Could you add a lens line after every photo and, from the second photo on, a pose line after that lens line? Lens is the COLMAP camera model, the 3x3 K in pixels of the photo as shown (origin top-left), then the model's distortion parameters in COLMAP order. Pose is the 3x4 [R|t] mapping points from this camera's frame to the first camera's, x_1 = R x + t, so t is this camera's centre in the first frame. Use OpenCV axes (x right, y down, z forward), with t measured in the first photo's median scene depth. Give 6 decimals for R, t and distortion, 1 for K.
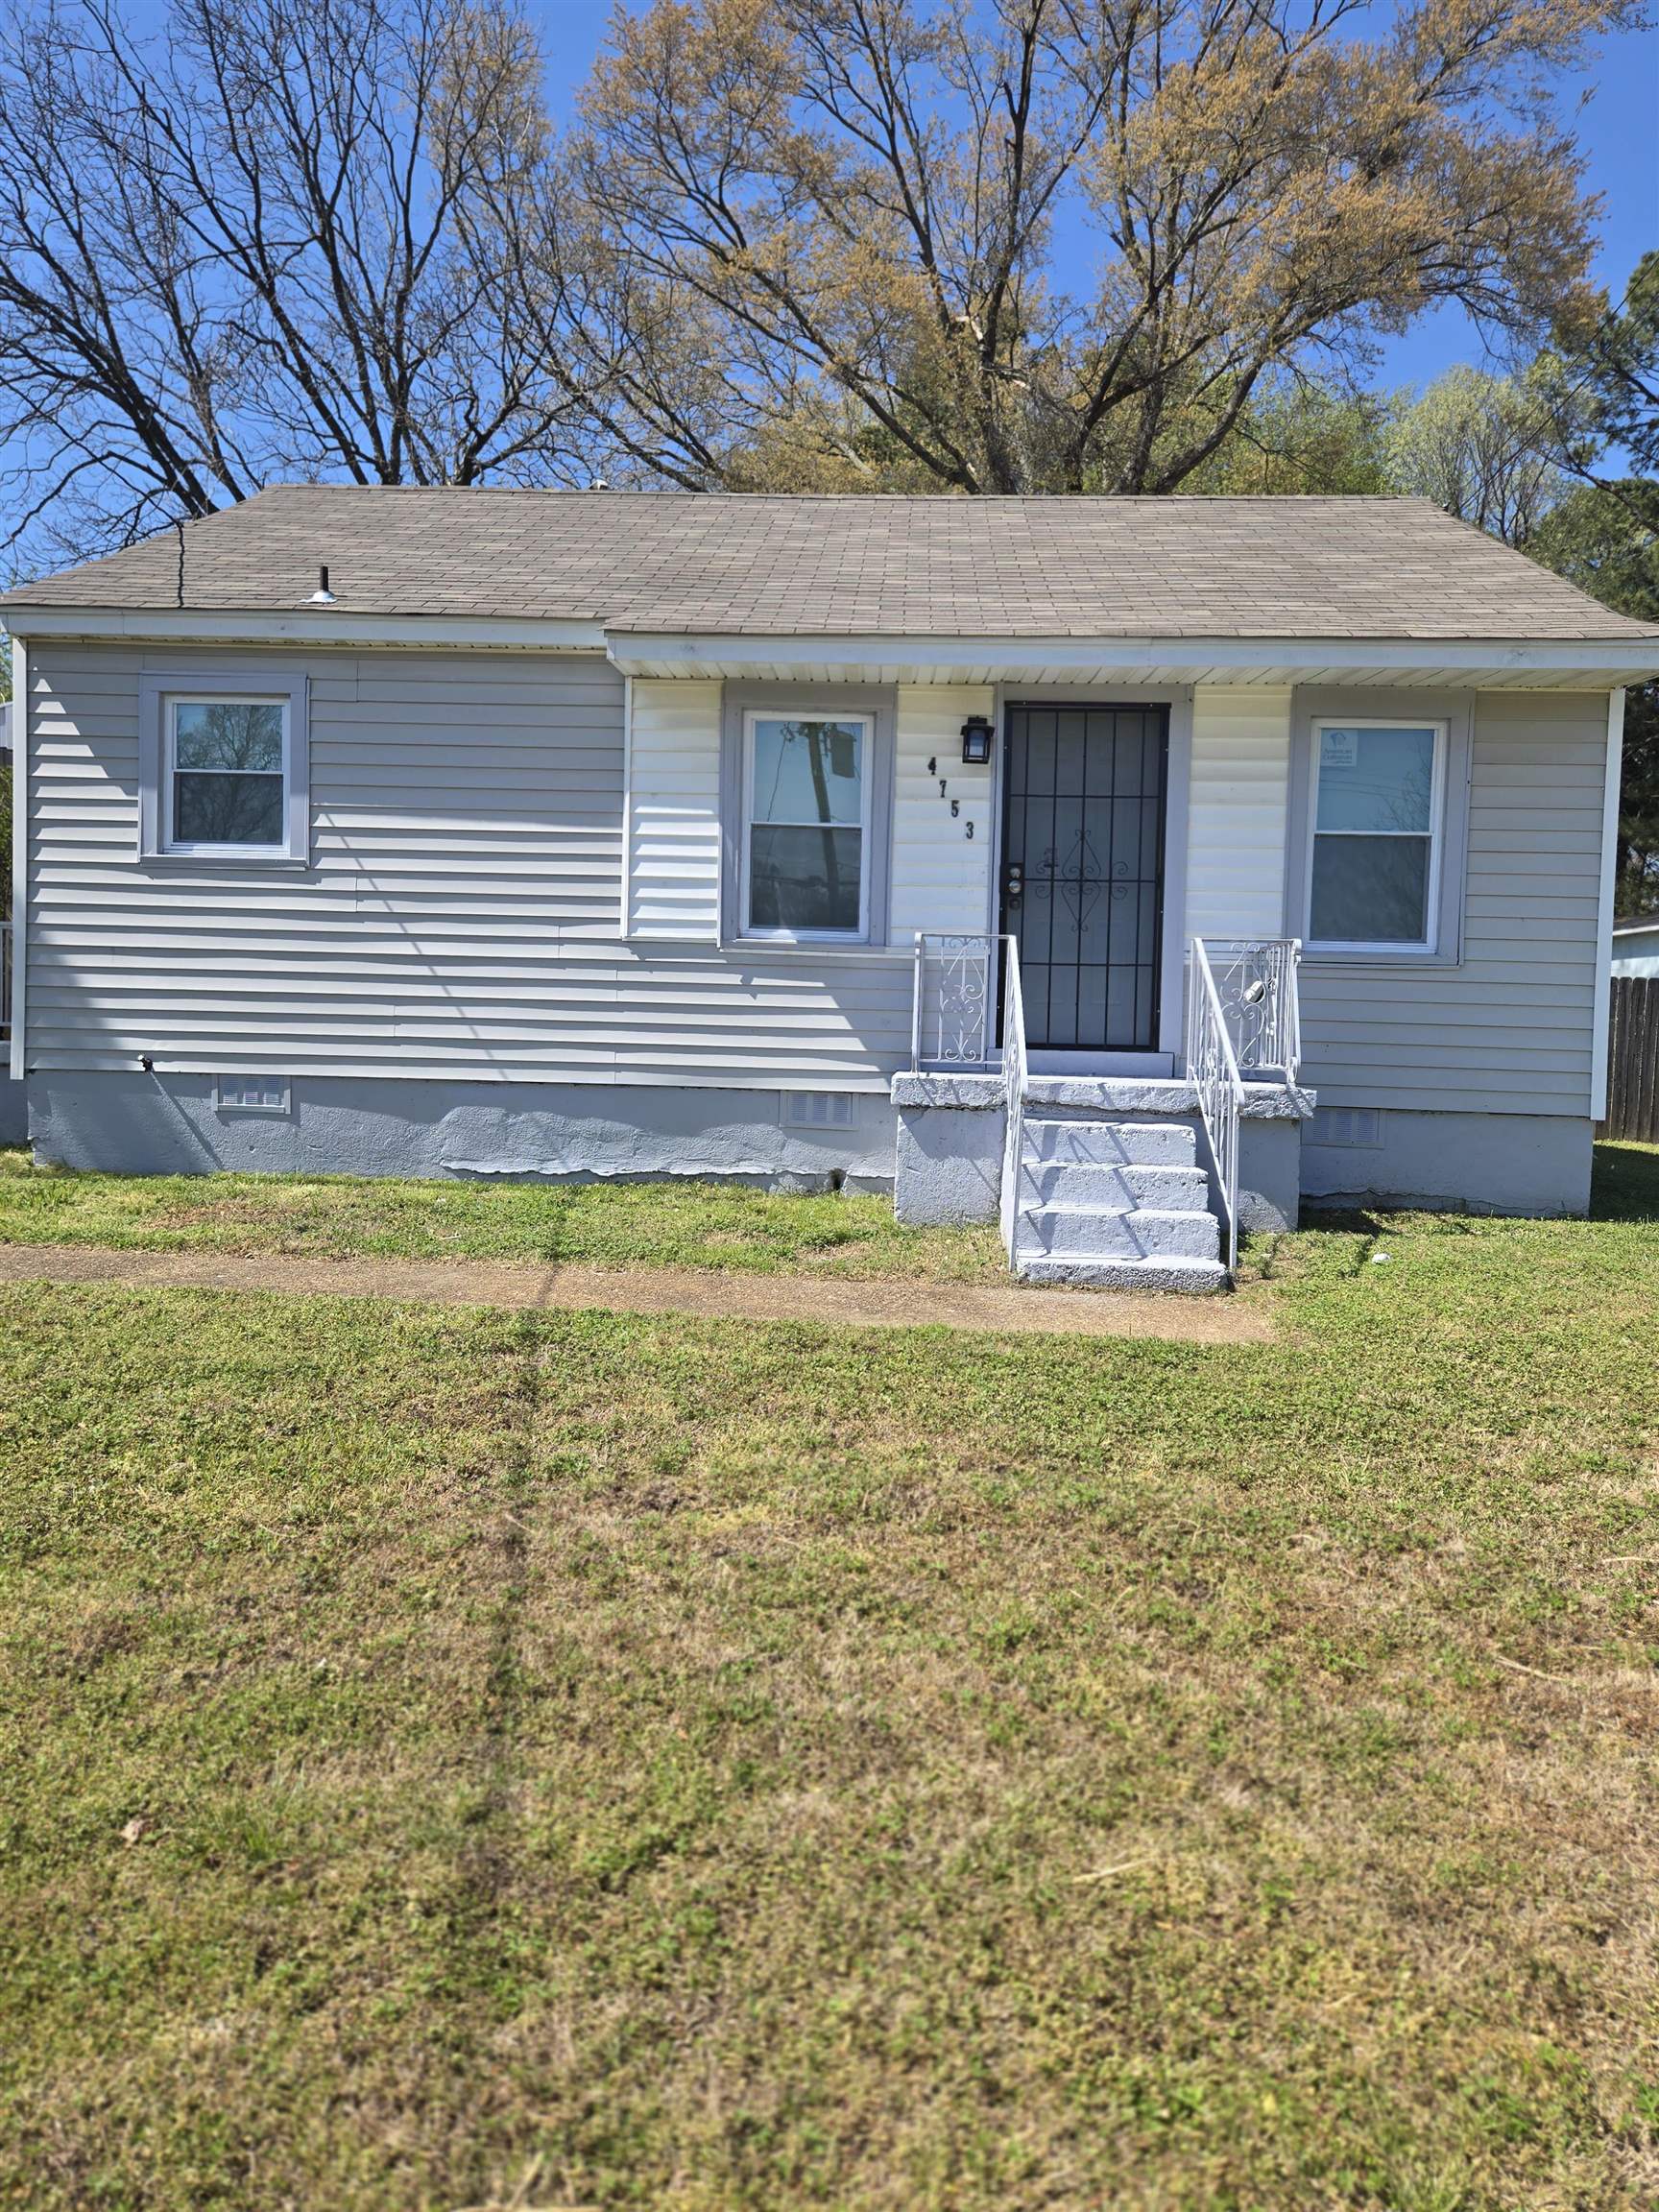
lens RADIAL K [[1513.0, 0, 805.6], [0, 1513.0, 1129.1], [0, 0, 1]] dist [0.082970, -0.054005]
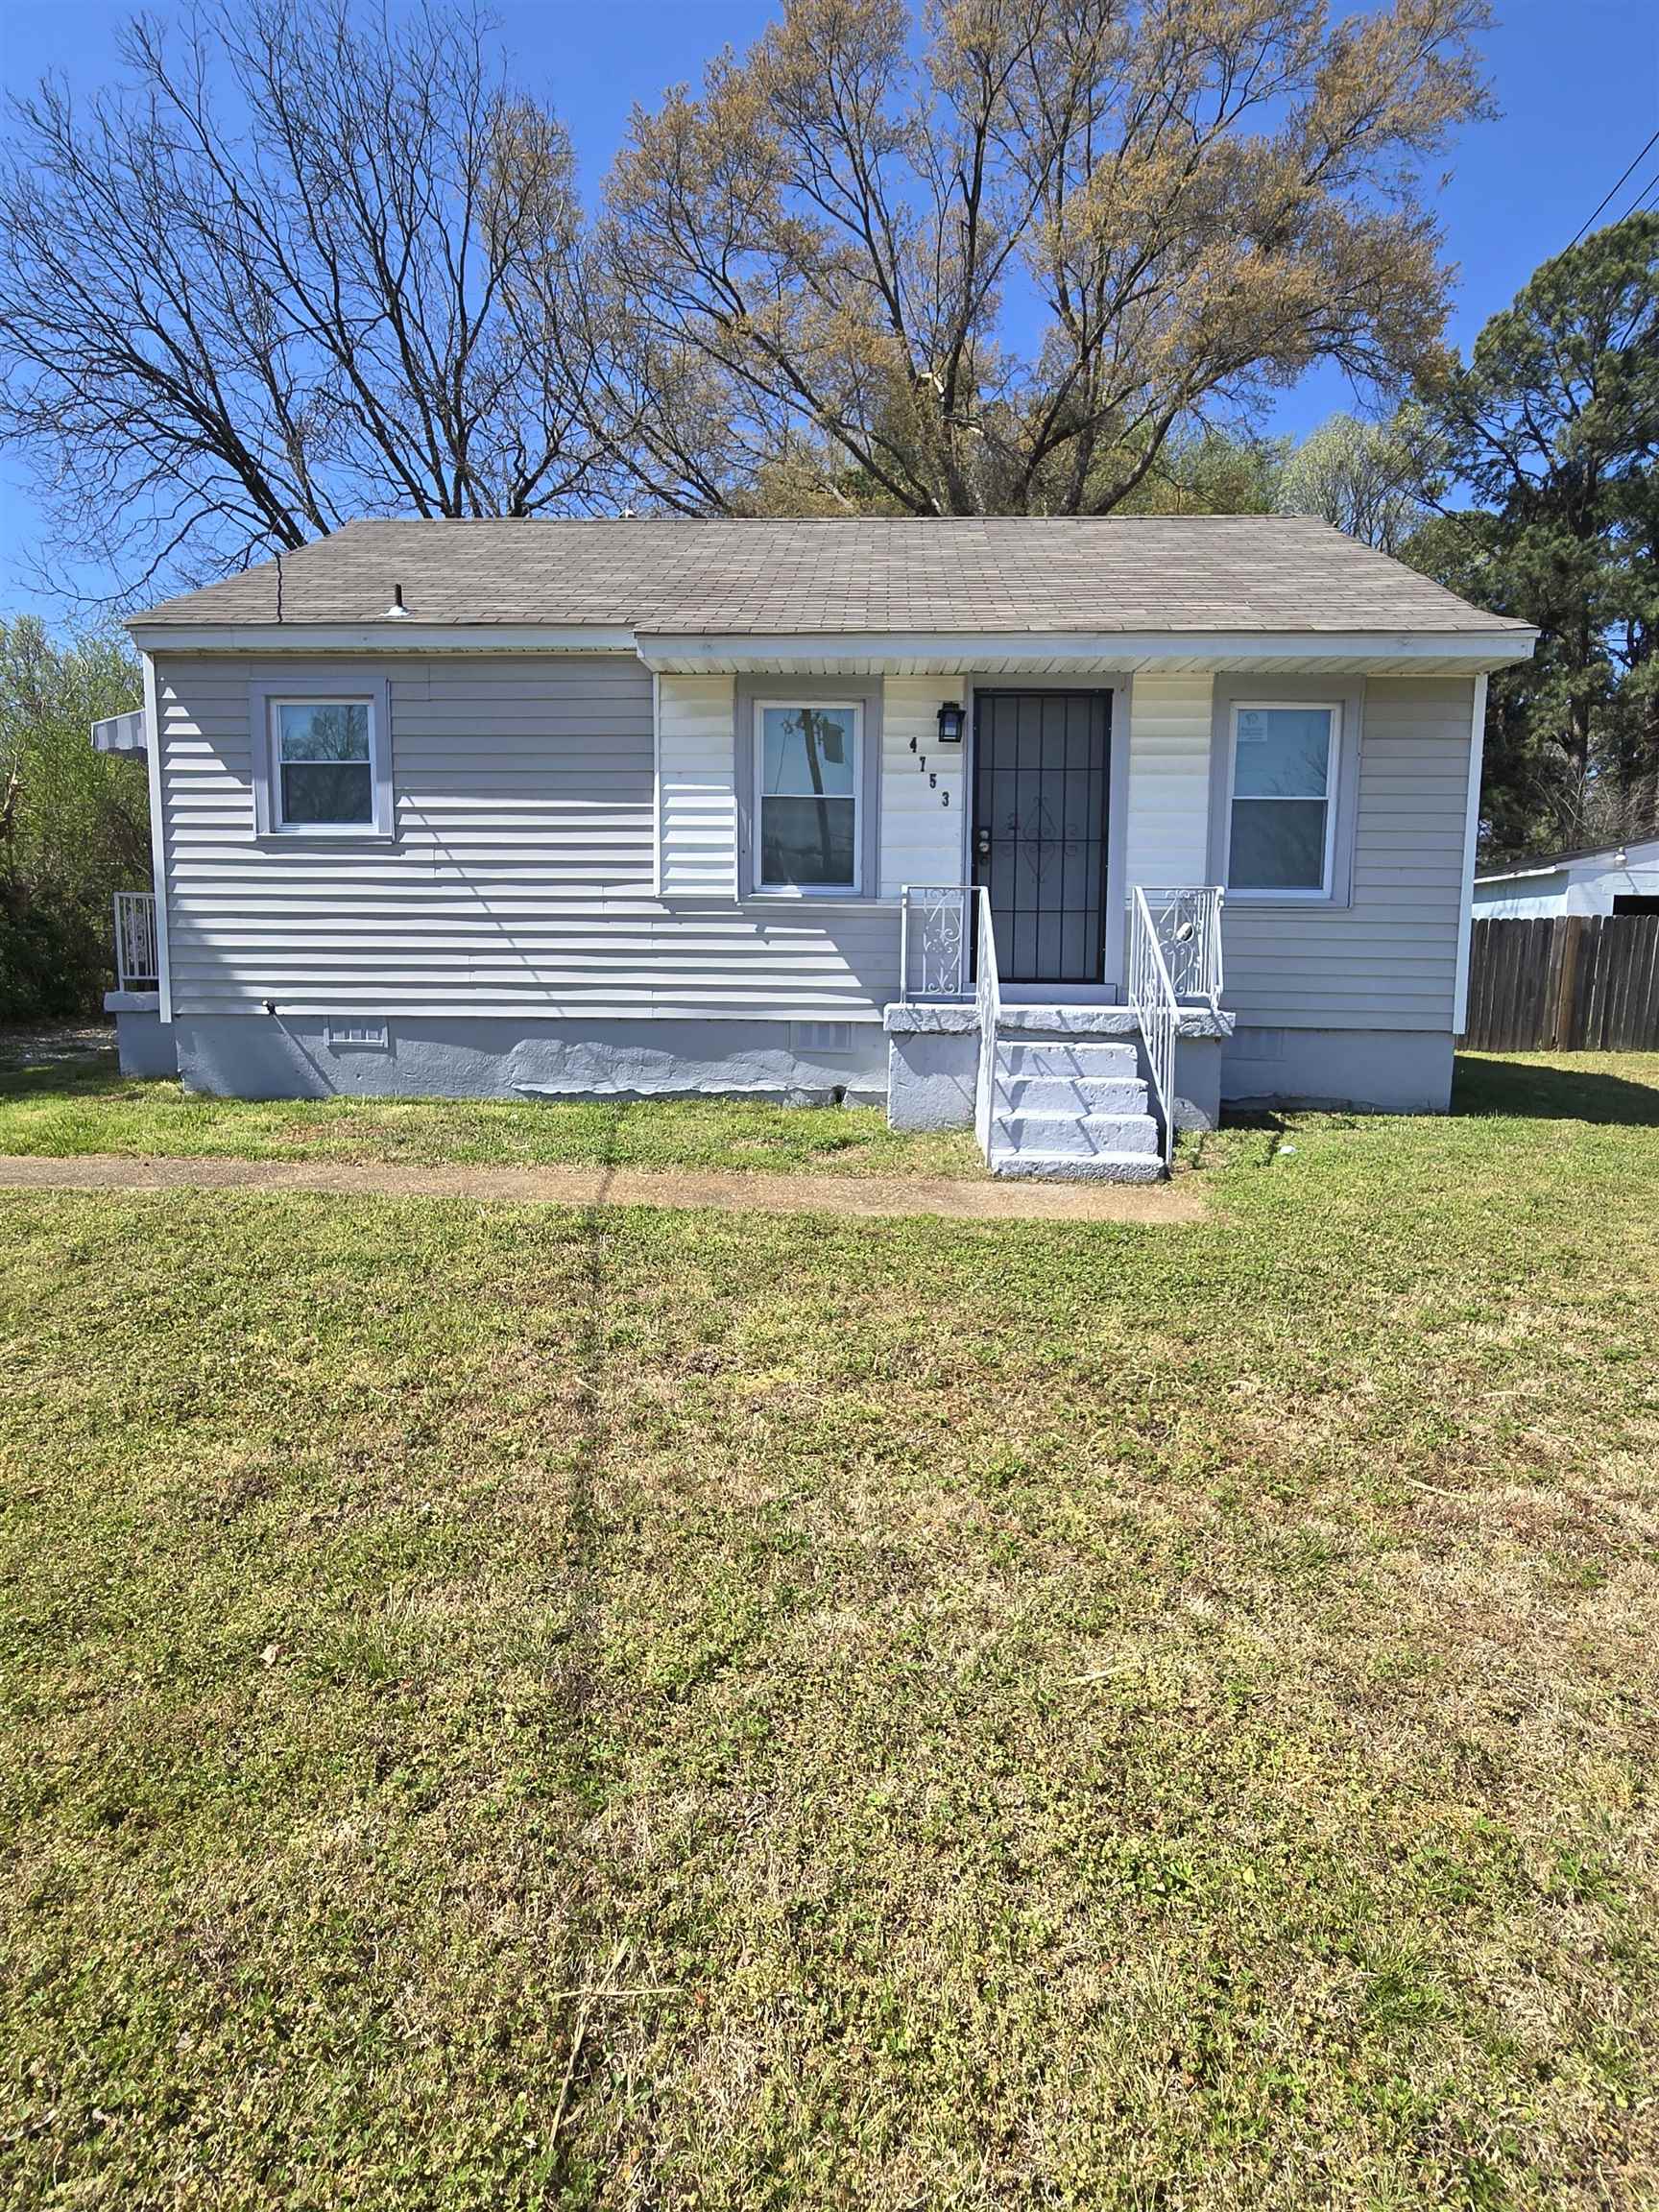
lens RADIAL K [[1048.1, 0, 804.6], [0, 1048.1, 1138.1], [0, 0, 1]] dist [0.003756, -0.000776]
pose [[0.999536, -0.018430, 0.024268, -0.027568], [0.016516, 0.996907, 0.076838, 0.003659], [-0.025609, -0.076401, 0.996748, 0.157450]]
